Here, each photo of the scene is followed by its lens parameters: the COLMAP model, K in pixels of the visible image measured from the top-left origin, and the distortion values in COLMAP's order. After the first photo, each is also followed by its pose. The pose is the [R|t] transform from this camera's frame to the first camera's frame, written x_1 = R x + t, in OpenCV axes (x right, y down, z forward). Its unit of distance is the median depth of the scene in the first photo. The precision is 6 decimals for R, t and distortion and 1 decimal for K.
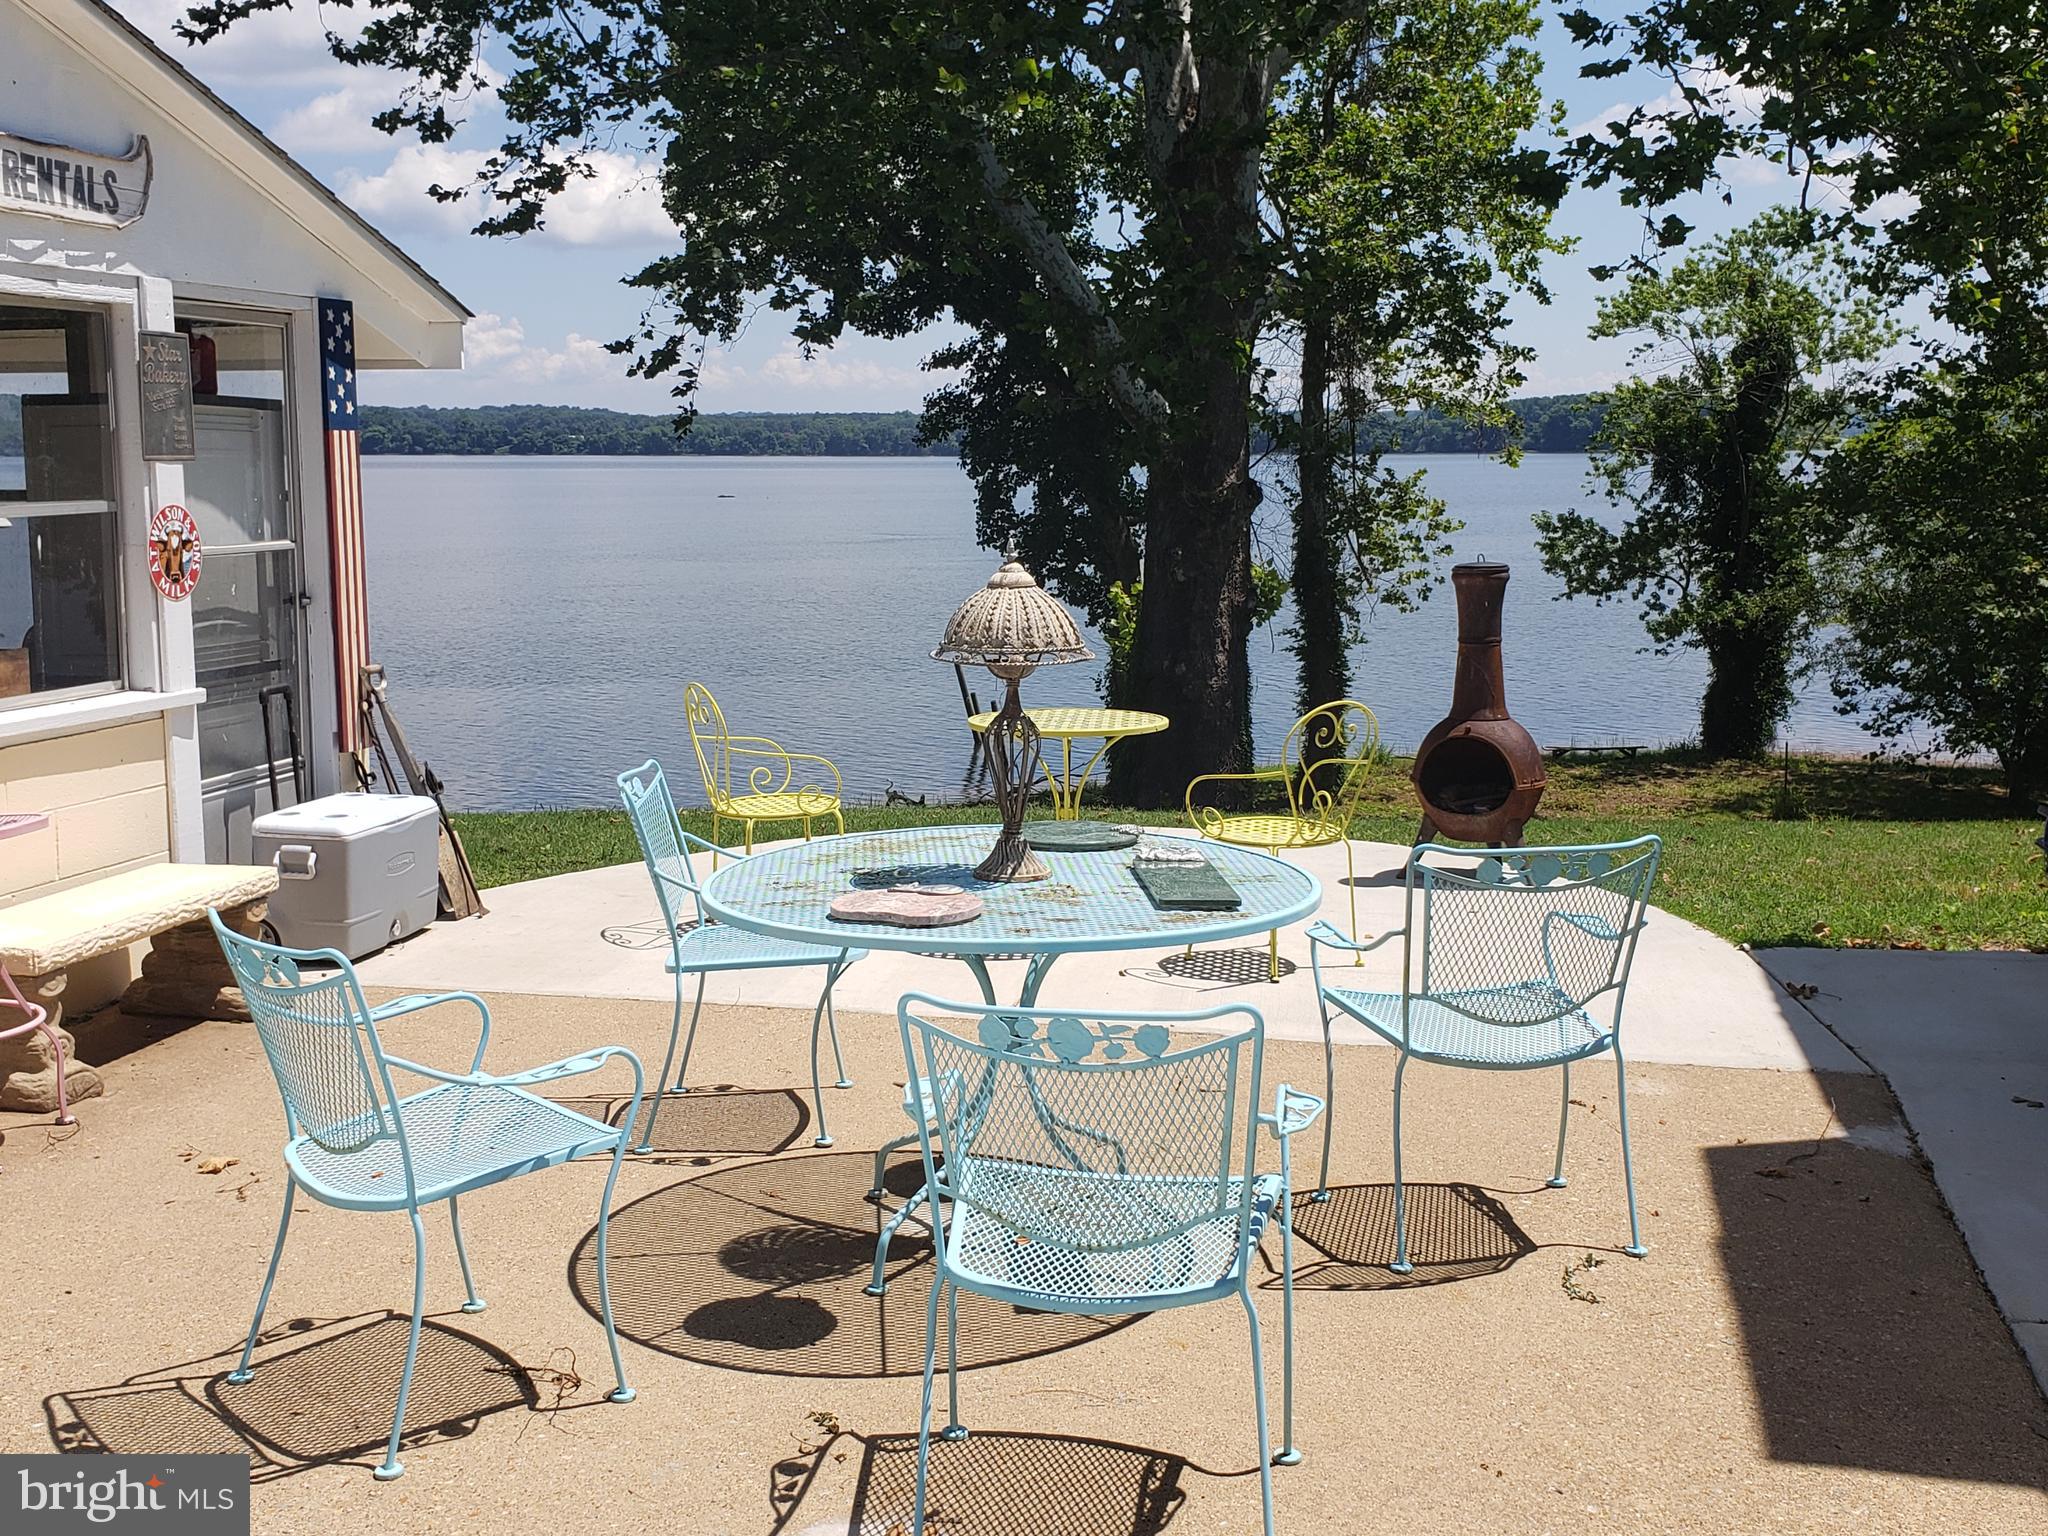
lens RADIAL K [[2149.8, 0, 983.6], [0, 2149.8, 729.6], [0, 0, 1]] dist [0.012594, 0.000000]
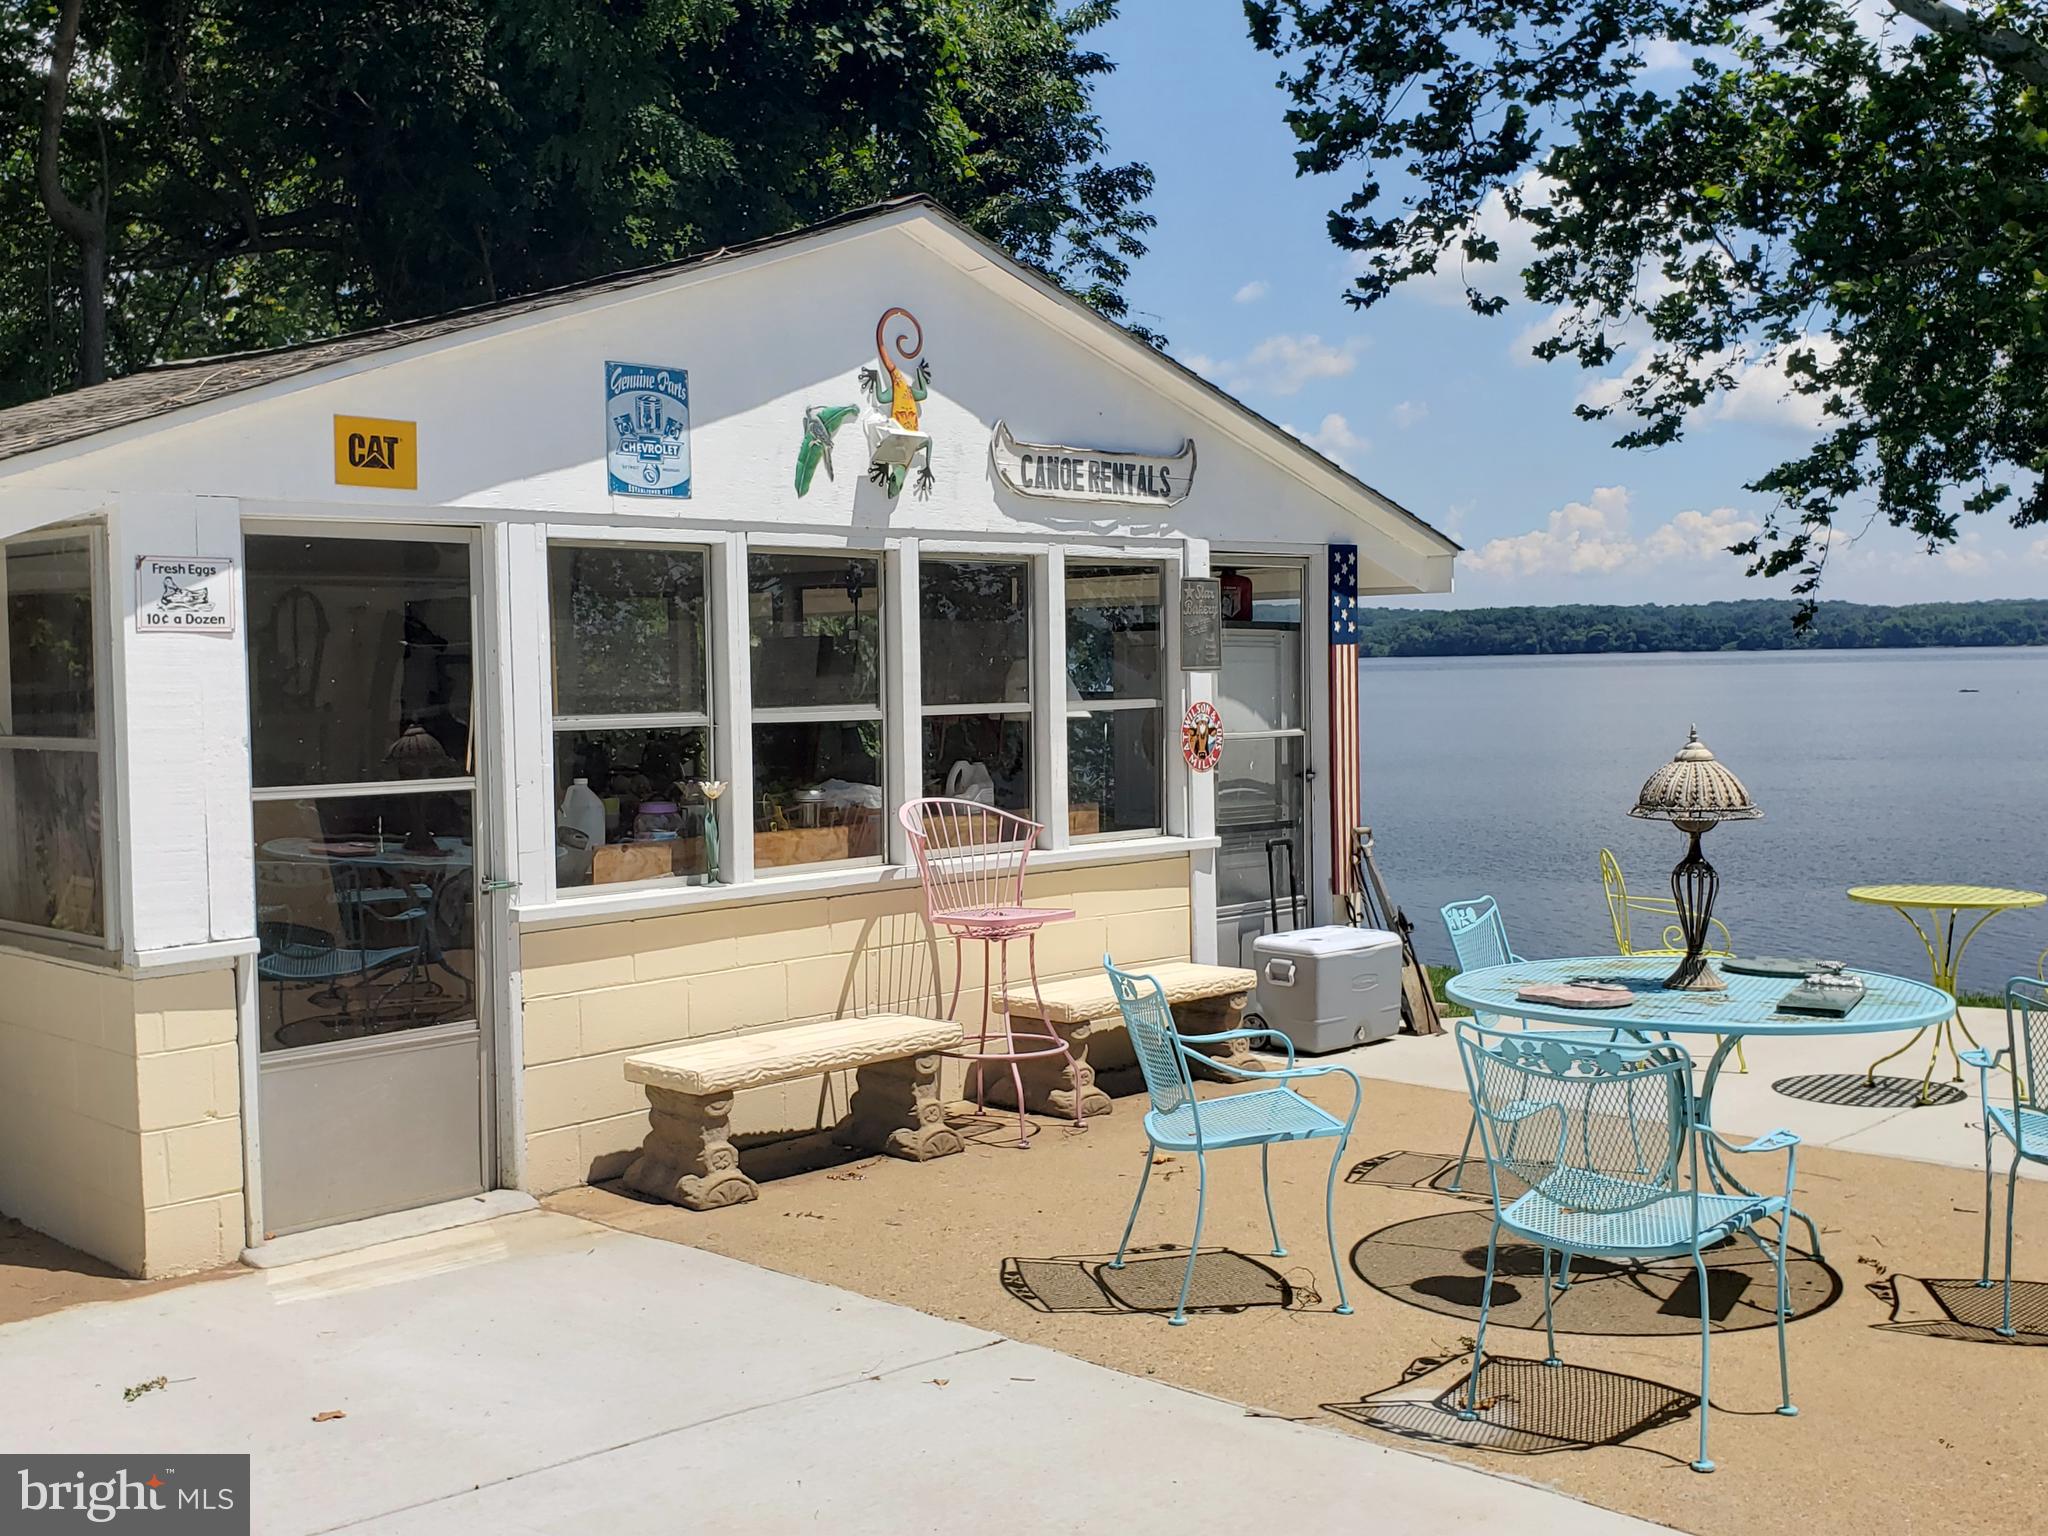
lens RADIAL K [[2149.8, 0, 1009.7], [0, 2149.8, 773.8], [0, 0, 1]] dist [0.012594, 0.000000]
pose [[0.856102, 0.014262, -0.516610, 0.205633], [-0.050477, 0.997147, -0.056118, 0.021598], [0.514336, 0.074120, 0.854380, -0.206435]]
